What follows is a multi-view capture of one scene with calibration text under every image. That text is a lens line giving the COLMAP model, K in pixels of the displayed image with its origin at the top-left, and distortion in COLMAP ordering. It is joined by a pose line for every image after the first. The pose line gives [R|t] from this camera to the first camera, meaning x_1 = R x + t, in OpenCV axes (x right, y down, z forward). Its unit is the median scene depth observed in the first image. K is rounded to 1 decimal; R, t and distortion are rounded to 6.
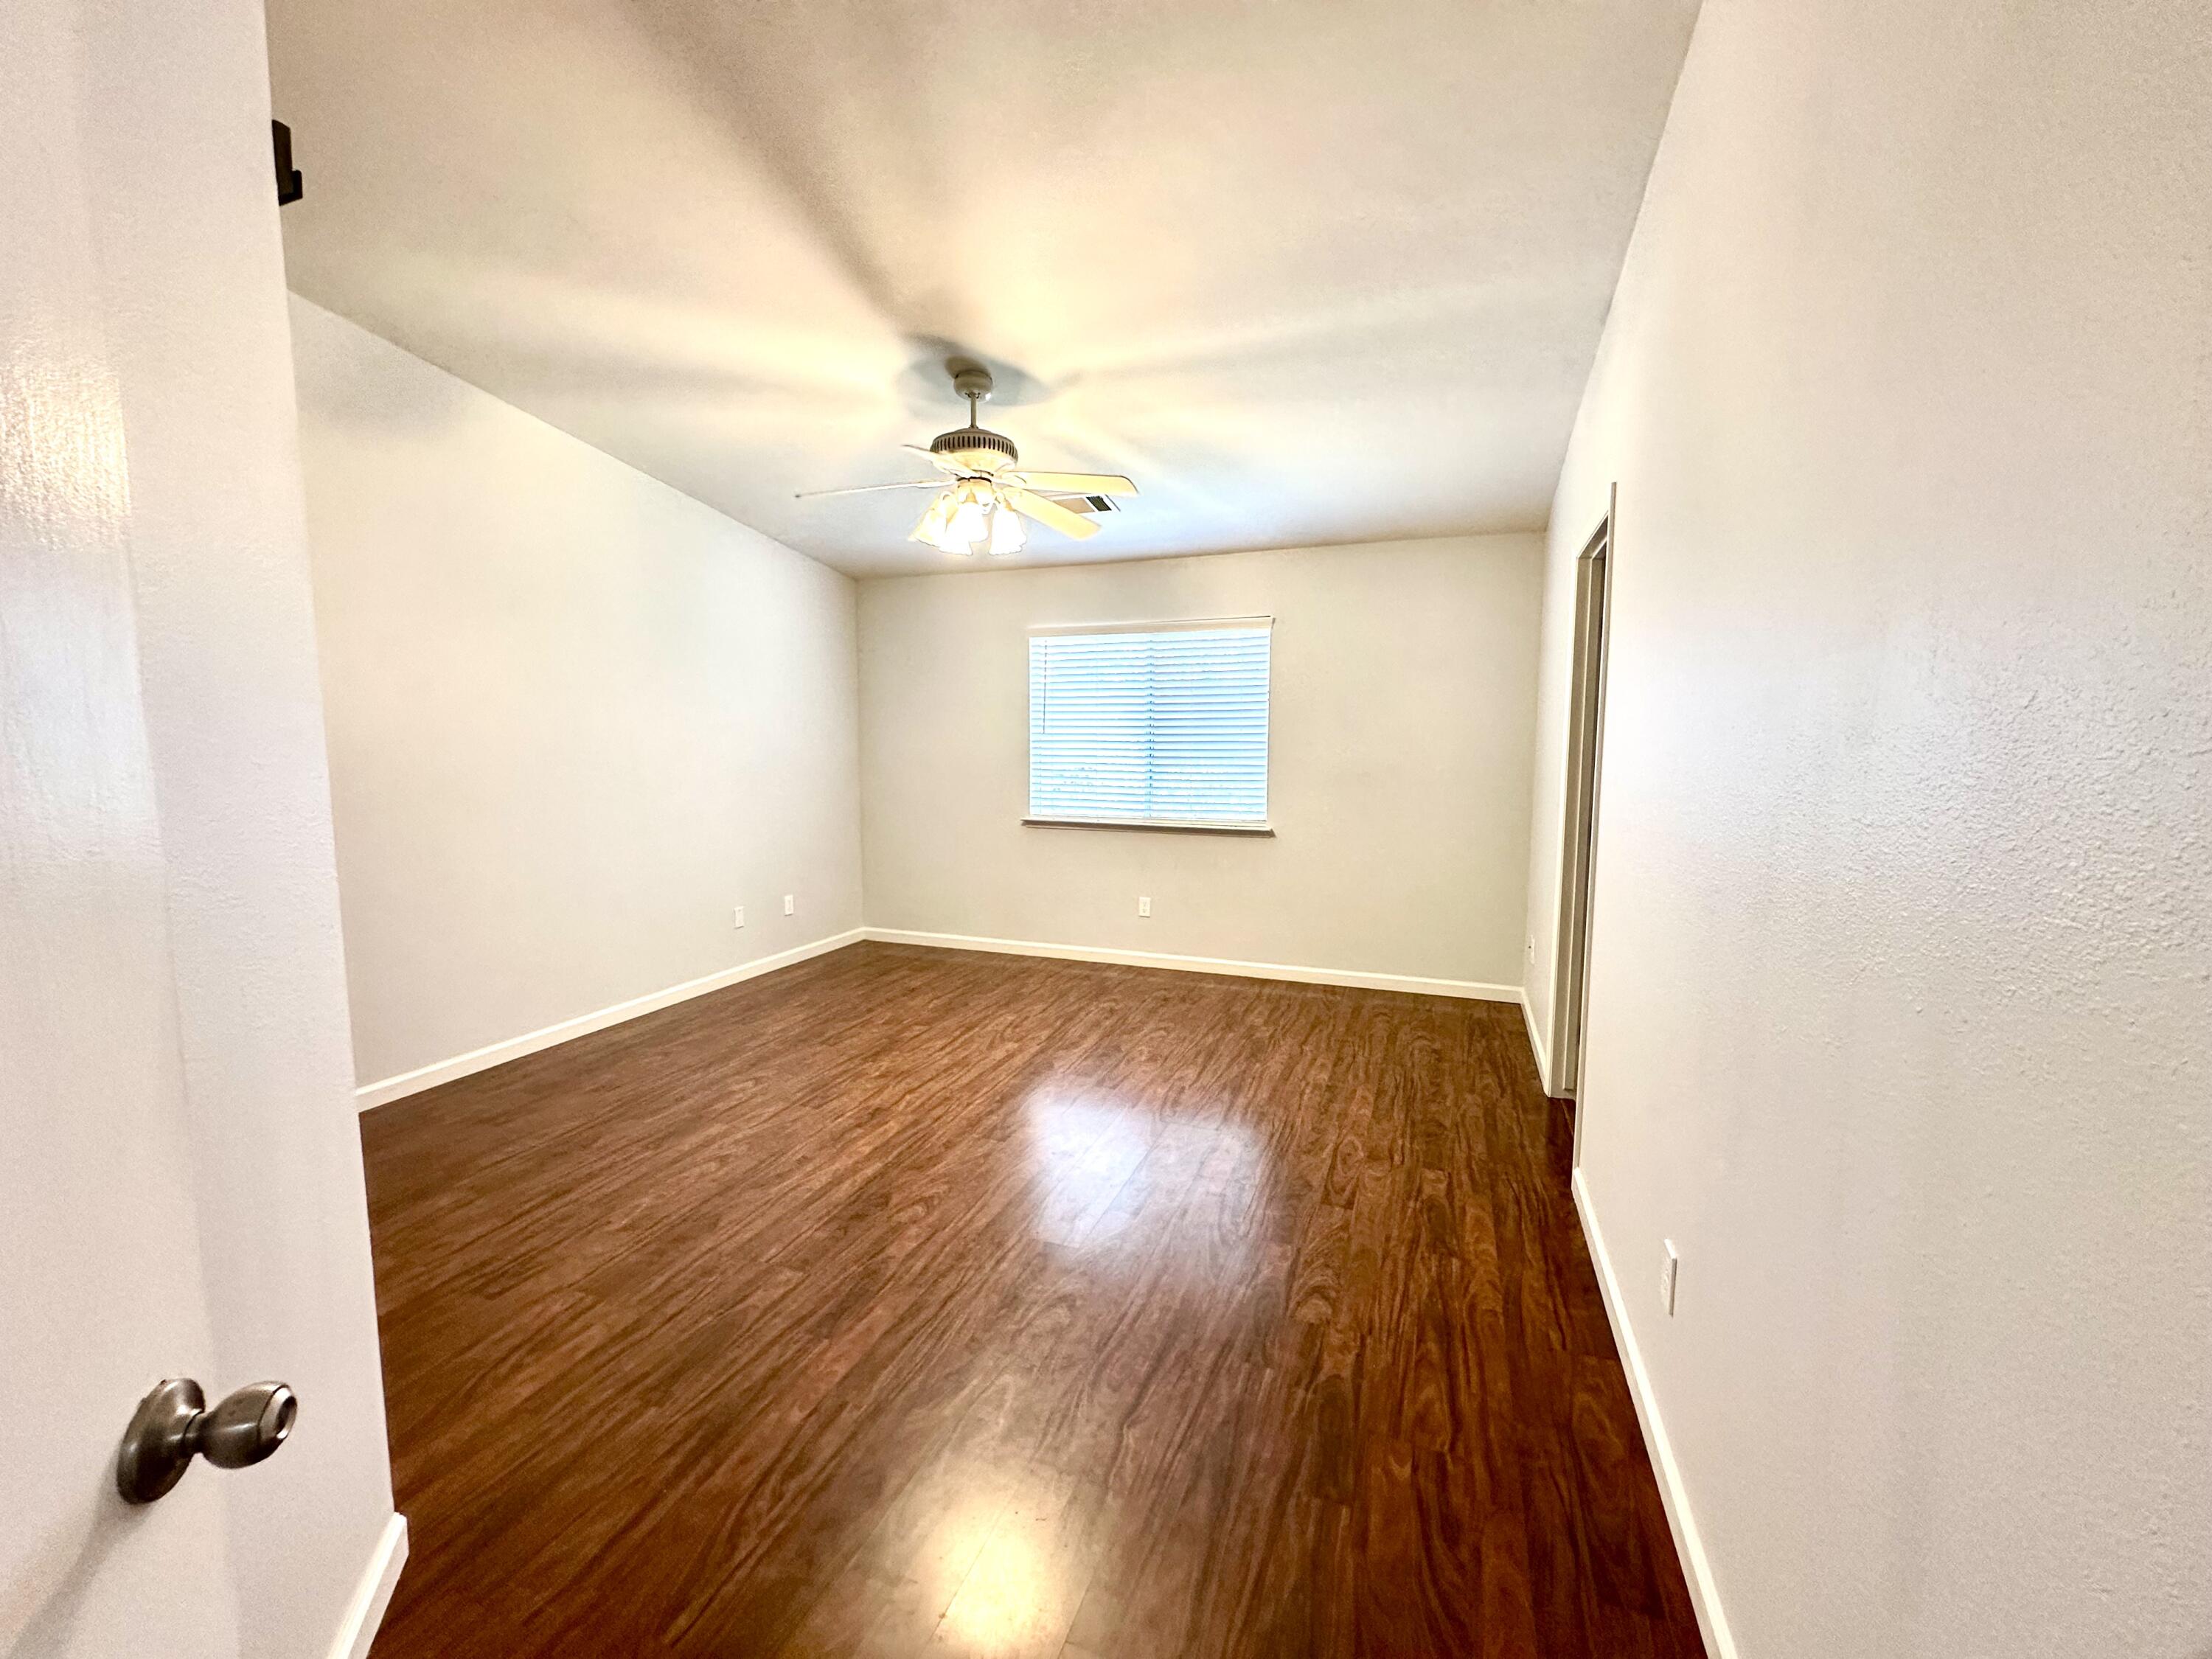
lens RADIAL K [[886.8, 0, 1112.6], [0, 886.8, 836.7], [0, 0, 1]] dist [-0.004754, 0.001208]
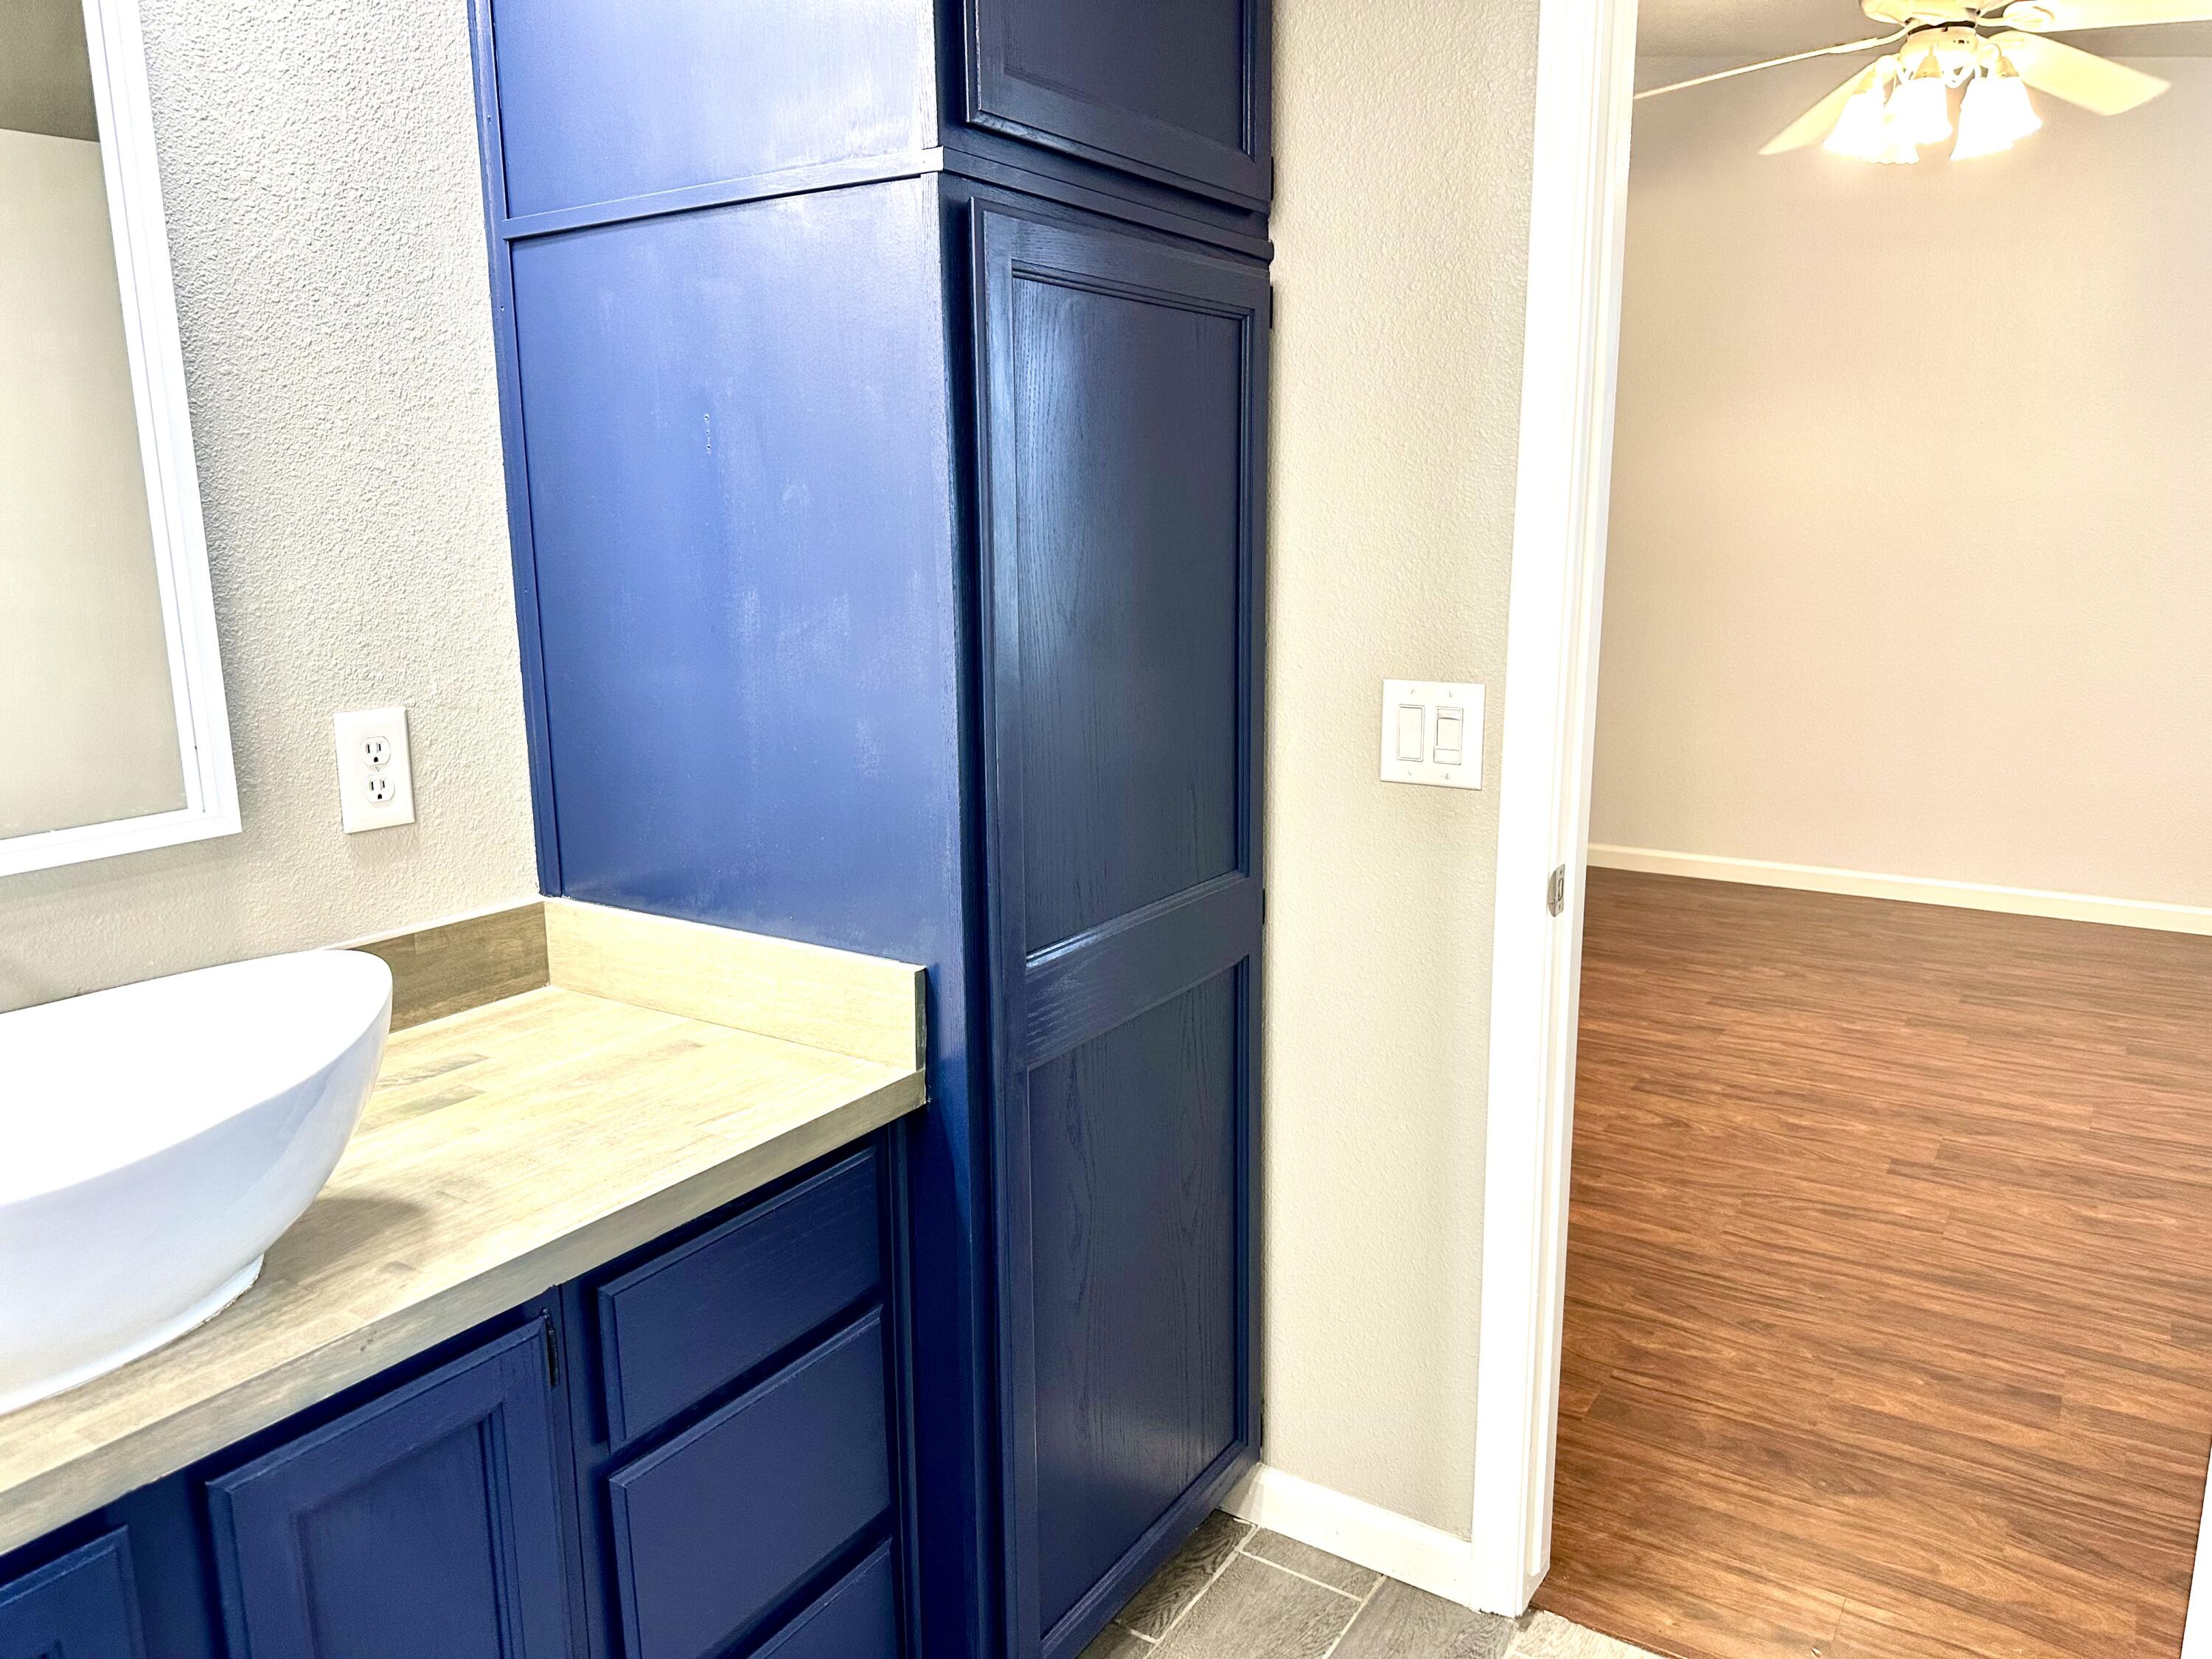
lens RADIAL K [[1560.6, 0, 1108.8], [0, 1560.6, 826.5], [0, 0, 1]] dist [0.045725, -0.050590]
pose [[-0.244582, 0.190042, -0.950823, 0.904359], [-0.085528, 0.972554, 0.216386, -0.079569], [0.965849, 0.134246, -0.221615, 0.664546]]
